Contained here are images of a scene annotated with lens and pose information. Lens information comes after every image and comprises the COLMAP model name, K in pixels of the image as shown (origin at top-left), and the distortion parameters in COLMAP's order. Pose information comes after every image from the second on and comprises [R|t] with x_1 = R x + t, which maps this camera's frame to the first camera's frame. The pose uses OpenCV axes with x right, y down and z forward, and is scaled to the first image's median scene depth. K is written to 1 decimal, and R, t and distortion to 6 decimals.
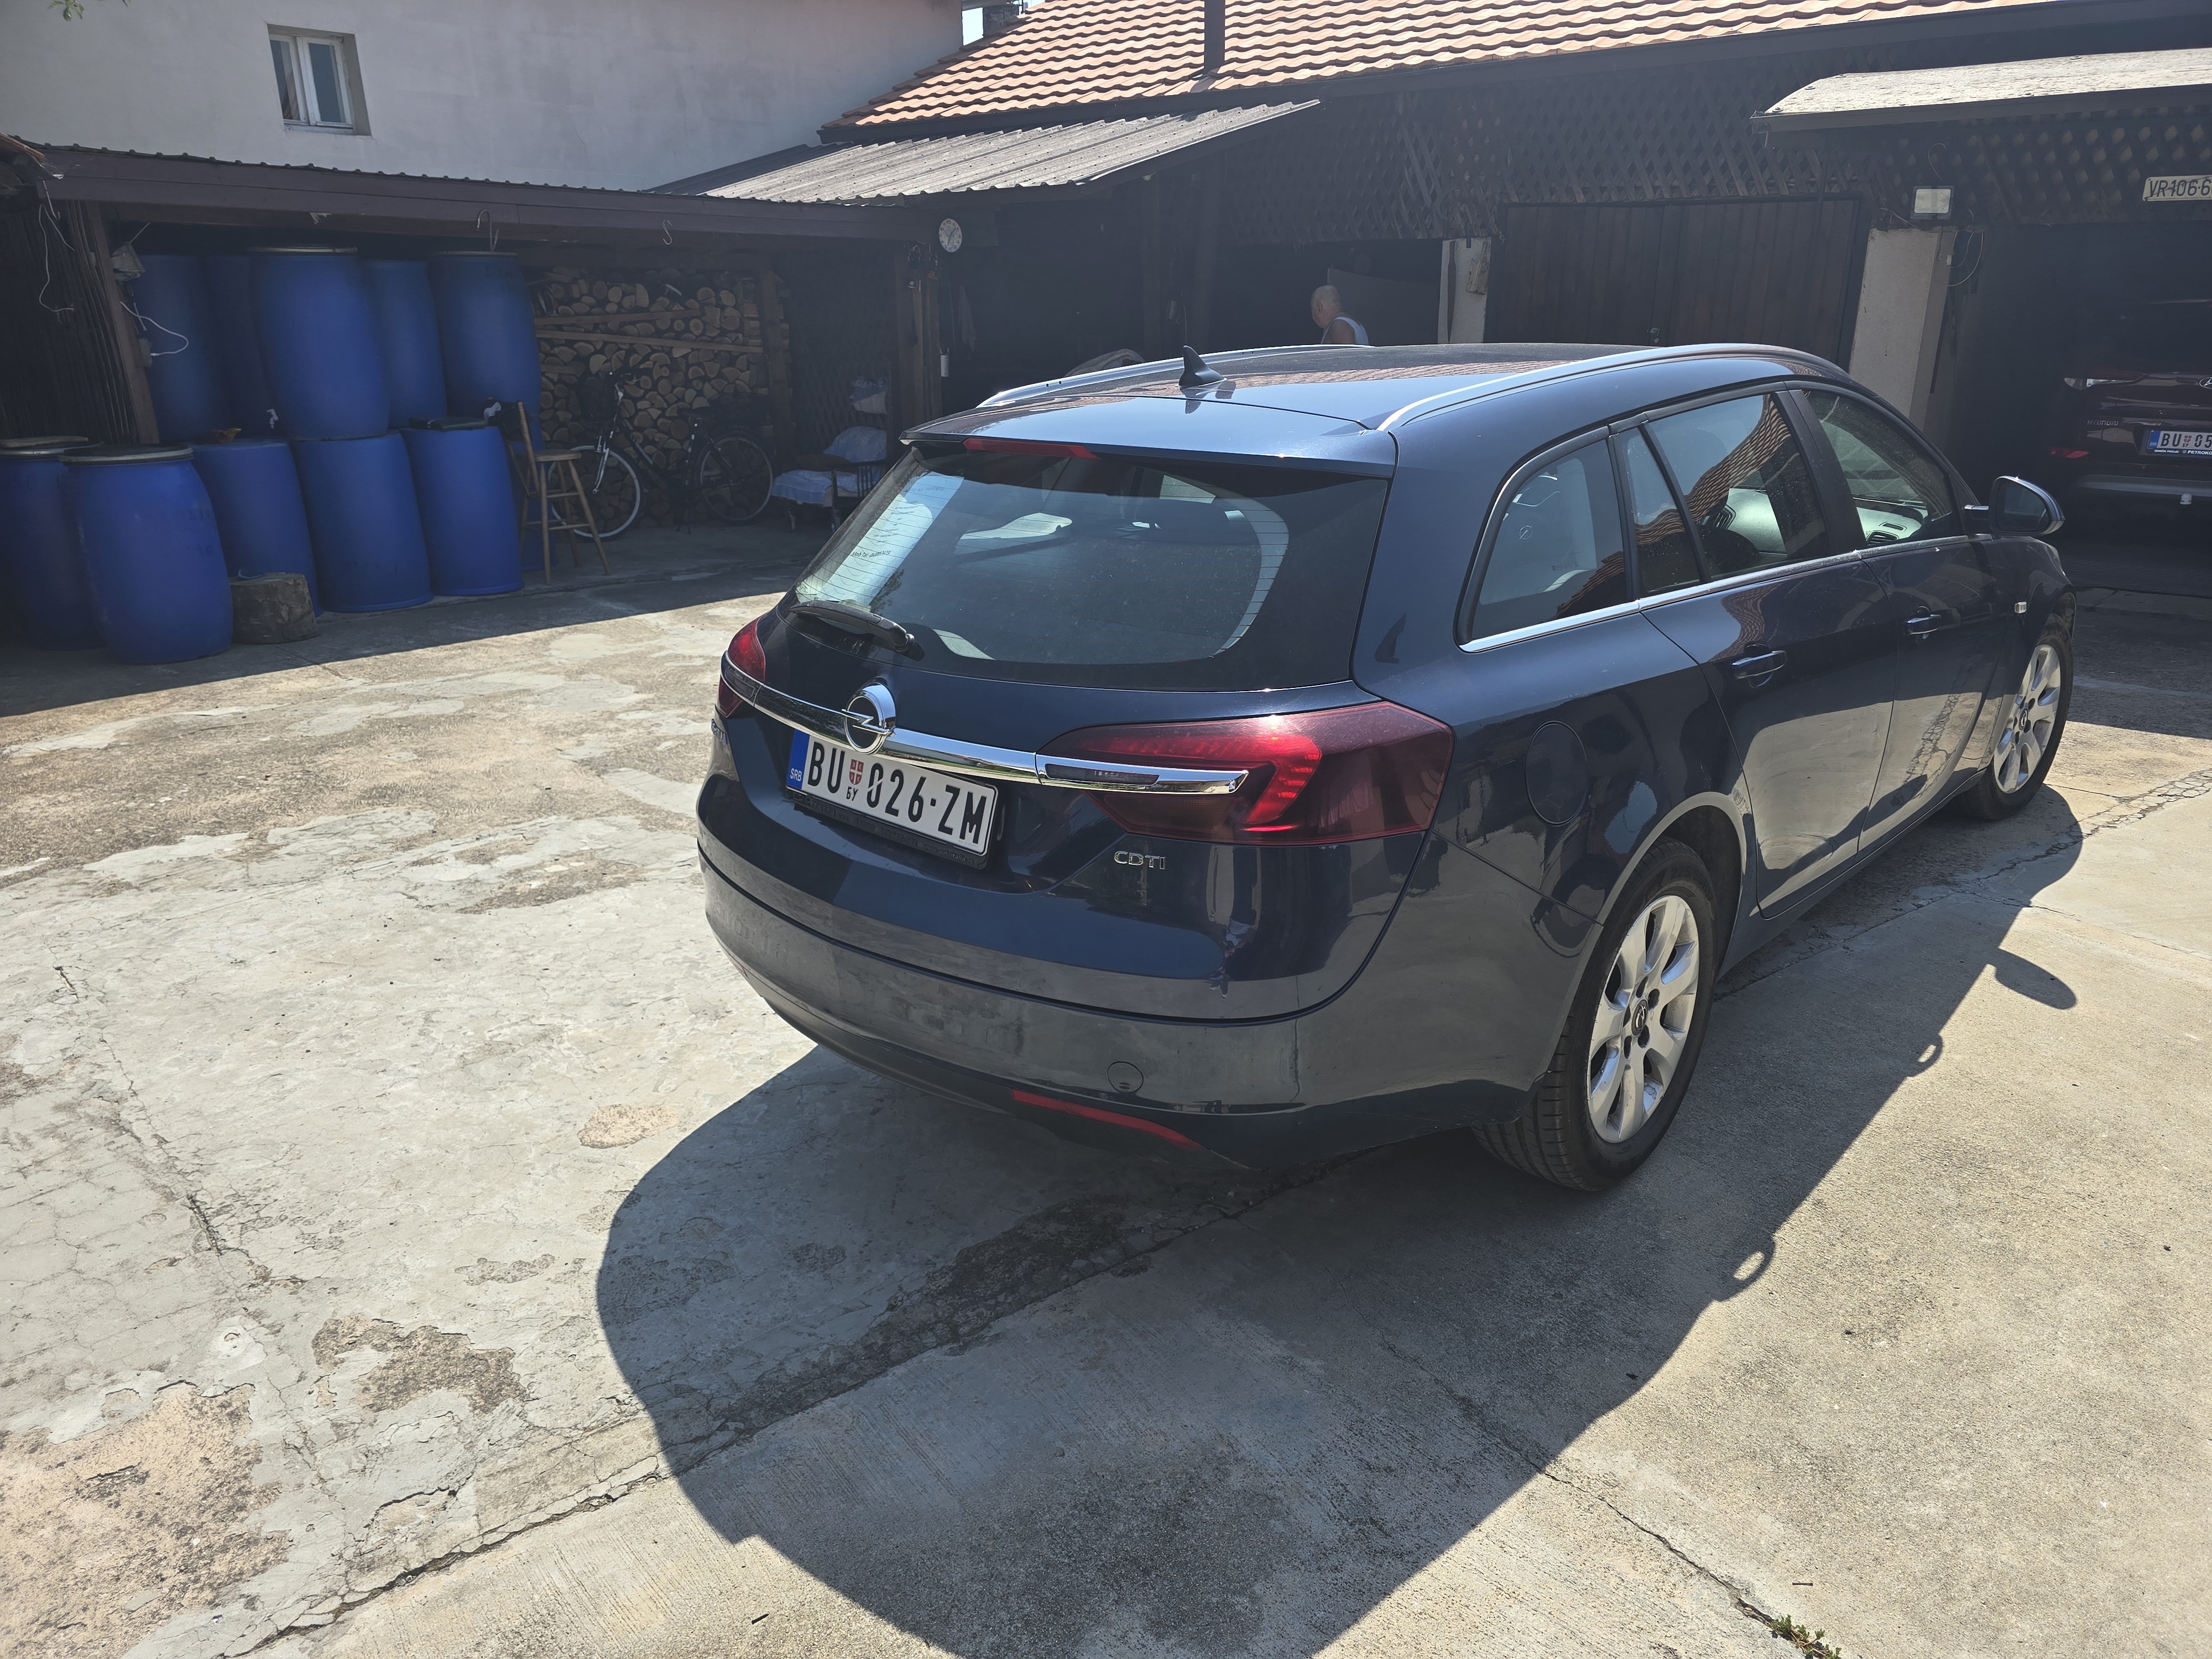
lens RADIAL K [[1483.9, 0, 1141.5], [0, 1483.9, 826.8], [0, 0, 1]] dist [0.056196, -0.054681]
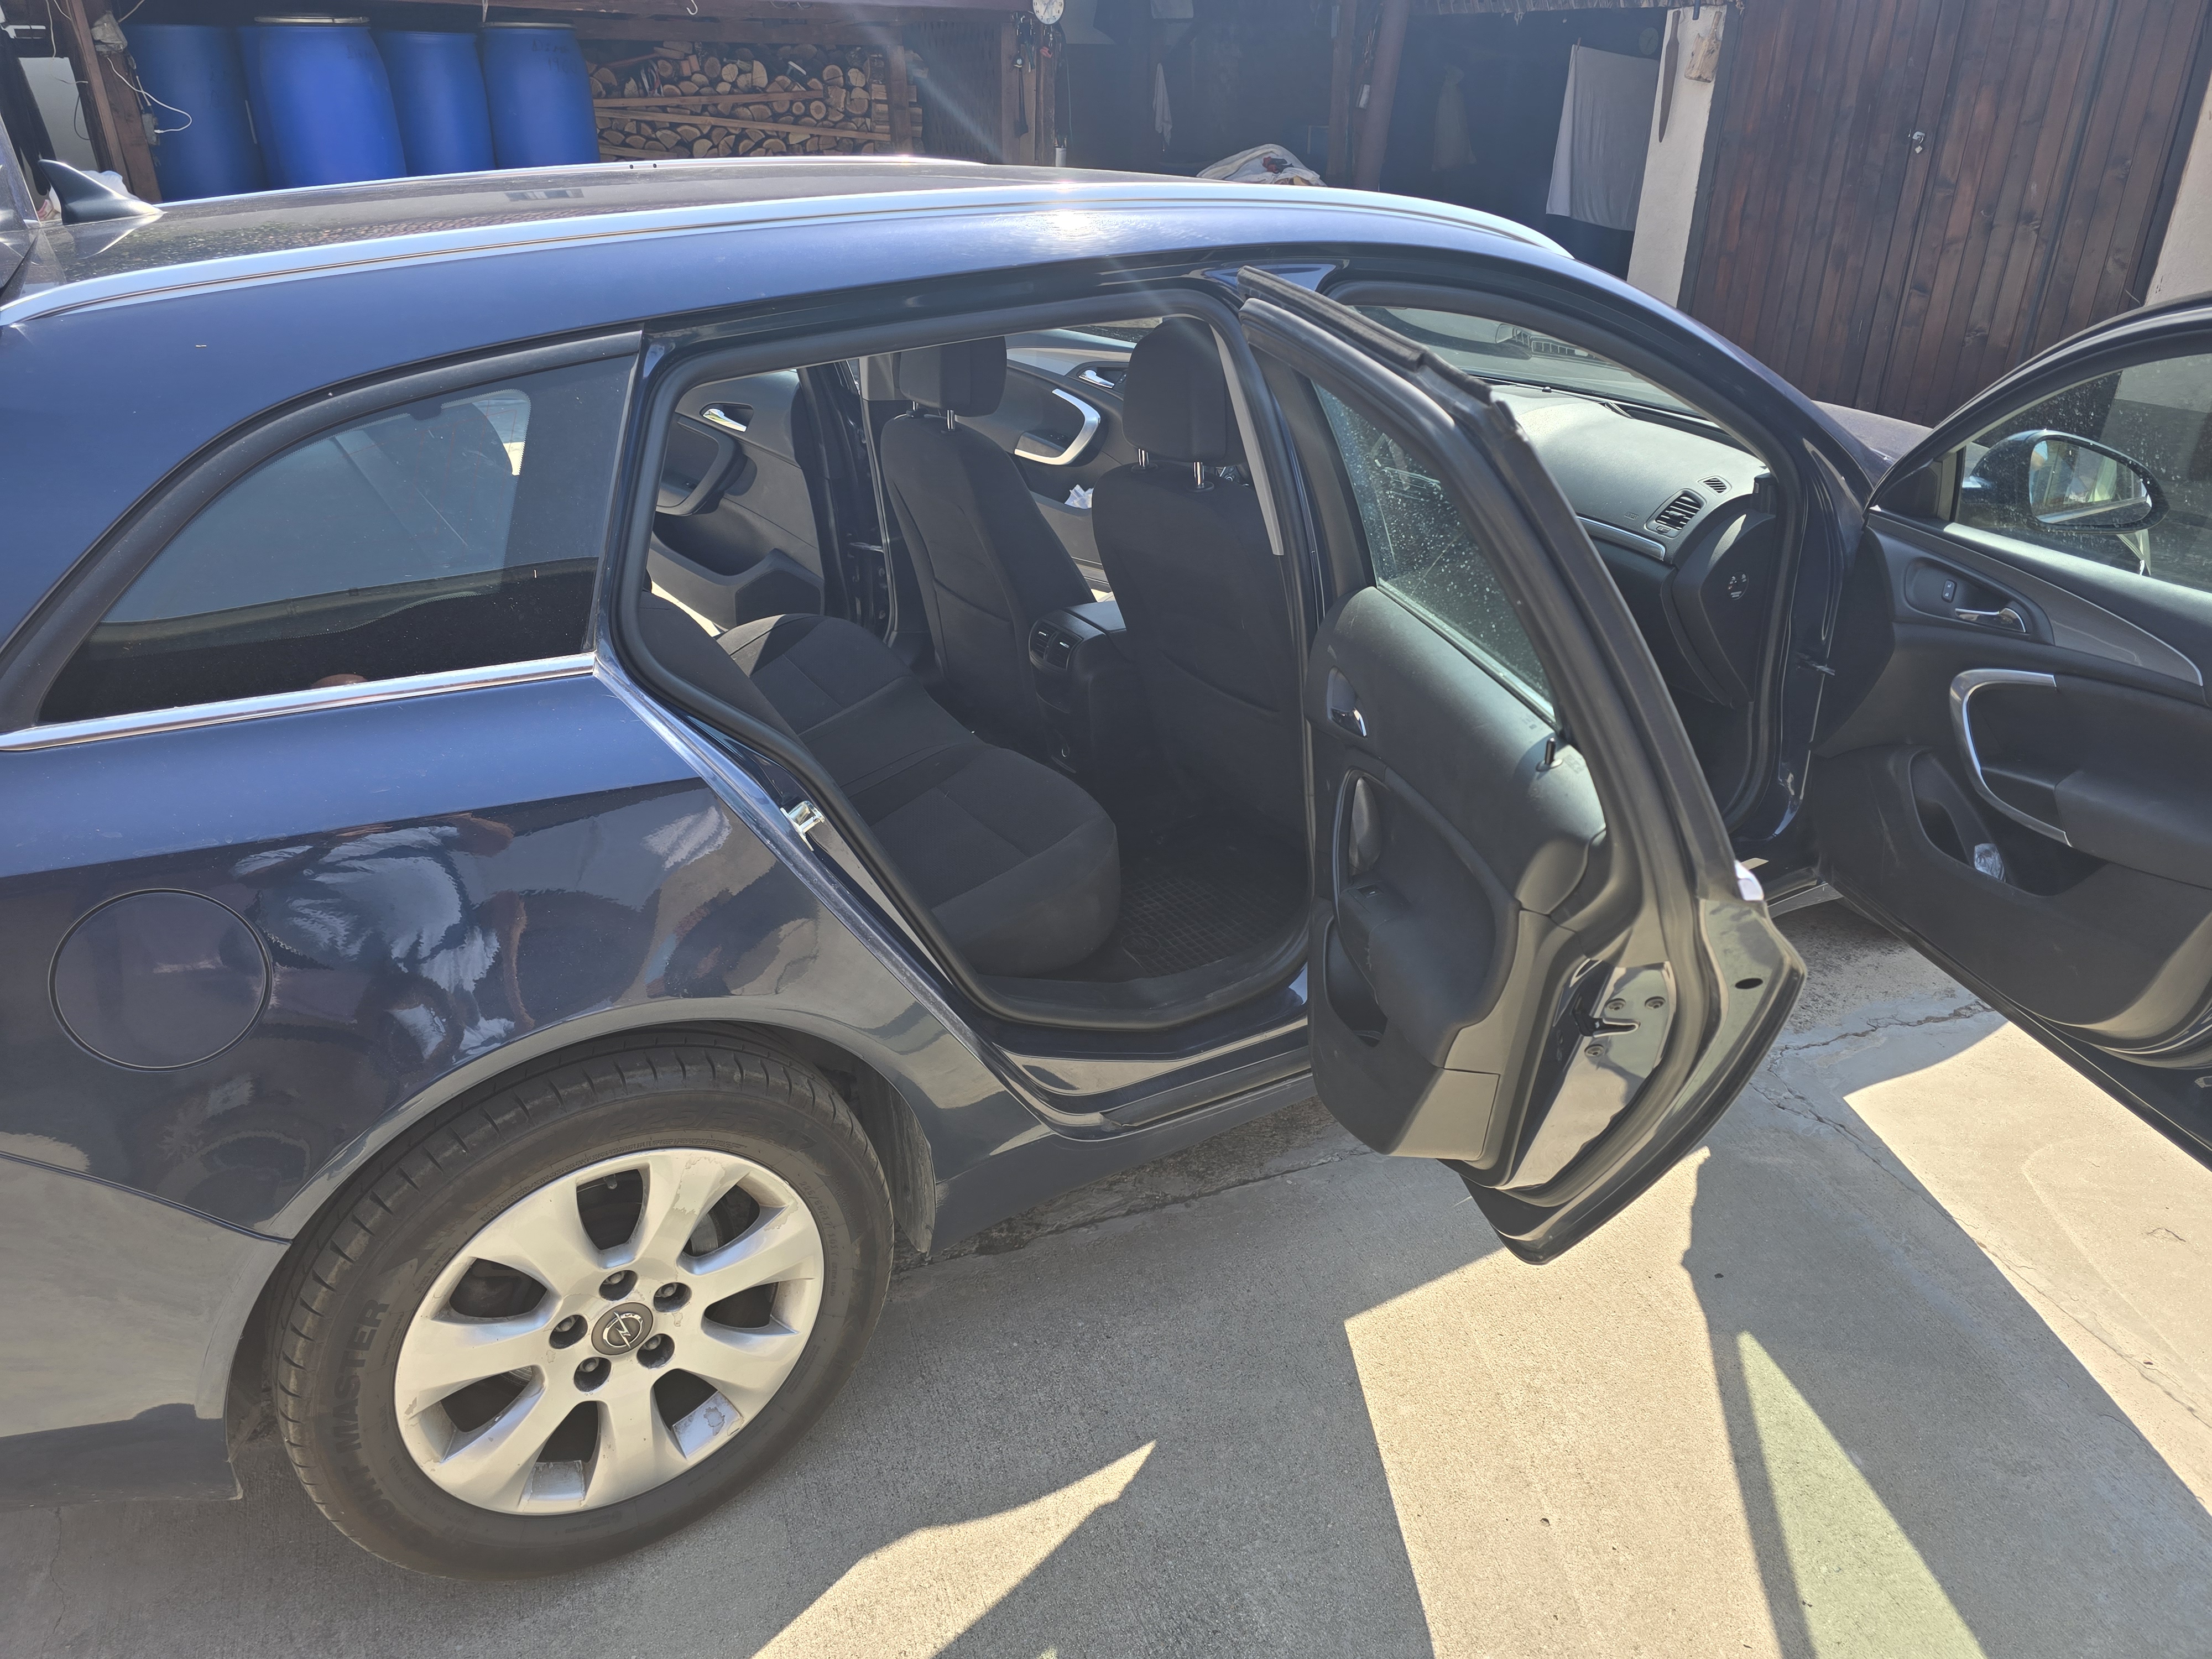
lens RADIAL K [[1483.9, 0, 1105.0], [0, 1483.9, 803.9], [0, 0, 1]] dist [0.056196, -0.054681]
pose [[0.960247, 0.131027, -0.246489, 0.224329], [-0.103170, 0.987058, 0.122773, -0.062277], [0.259386, -0.092462, 0.961338, 0.168020]]
